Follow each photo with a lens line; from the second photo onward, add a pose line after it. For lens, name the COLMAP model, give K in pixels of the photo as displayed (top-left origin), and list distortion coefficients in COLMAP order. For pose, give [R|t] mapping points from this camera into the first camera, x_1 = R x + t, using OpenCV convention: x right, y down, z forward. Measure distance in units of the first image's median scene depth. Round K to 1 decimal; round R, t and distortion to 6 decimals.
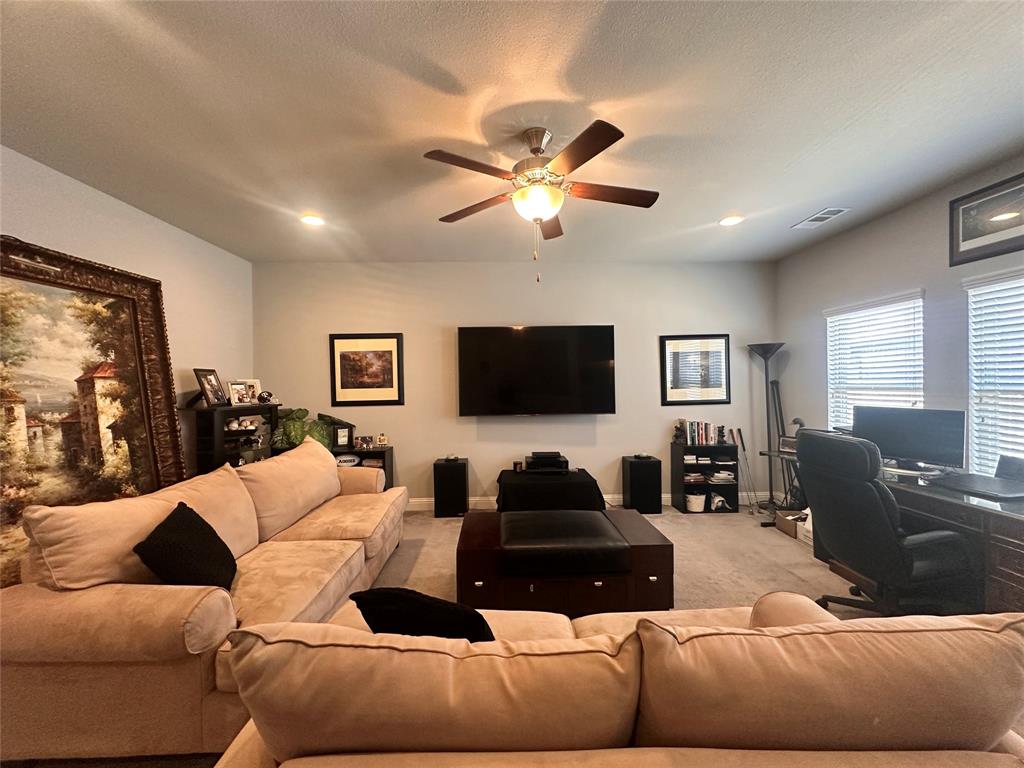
lens RADIAL K [[406.6, 0, 510.0], [0, 406.6, 386.2], [0, 0, 1]] dist [0.000157, -0.000053]
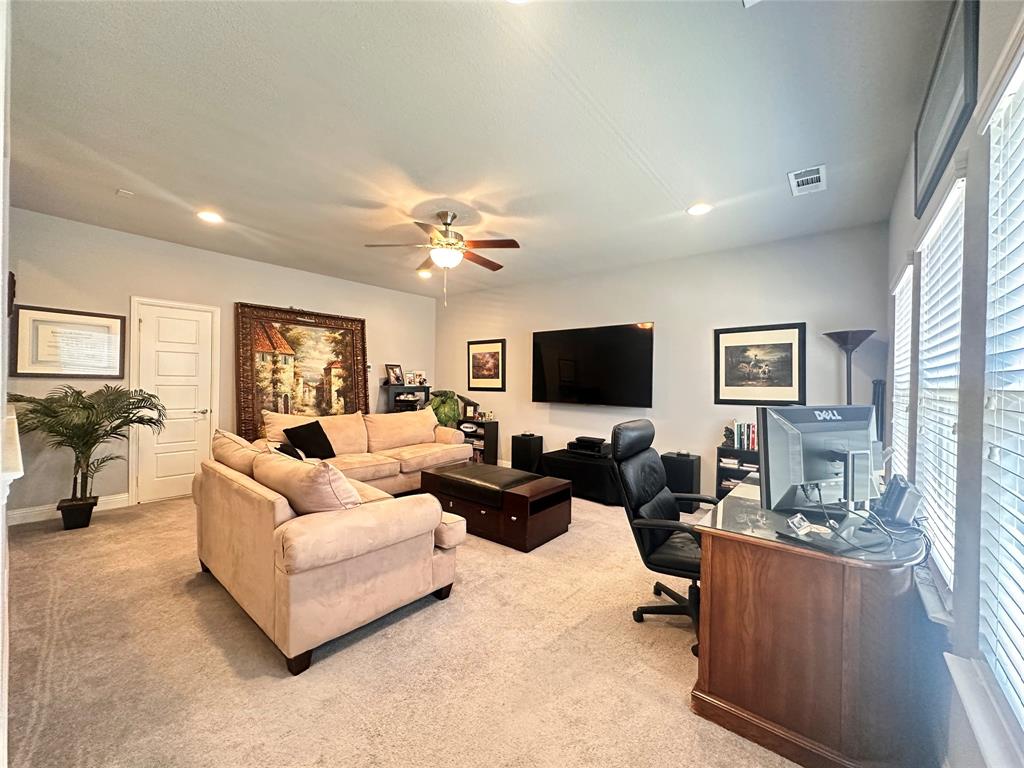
lens RADIAL K [[406.6, 0, 510.6], [0, 406.6, 383.3], [0, 0, 1]] dist [0.000157, -0.000053]
pose [[0.762105, 0.027878, -0.646853, 0.651999], [-0.033271, 0.999439, 0.003875, 0.012976], [0.646598, 0.018568, 0.762605, -0.021876]]
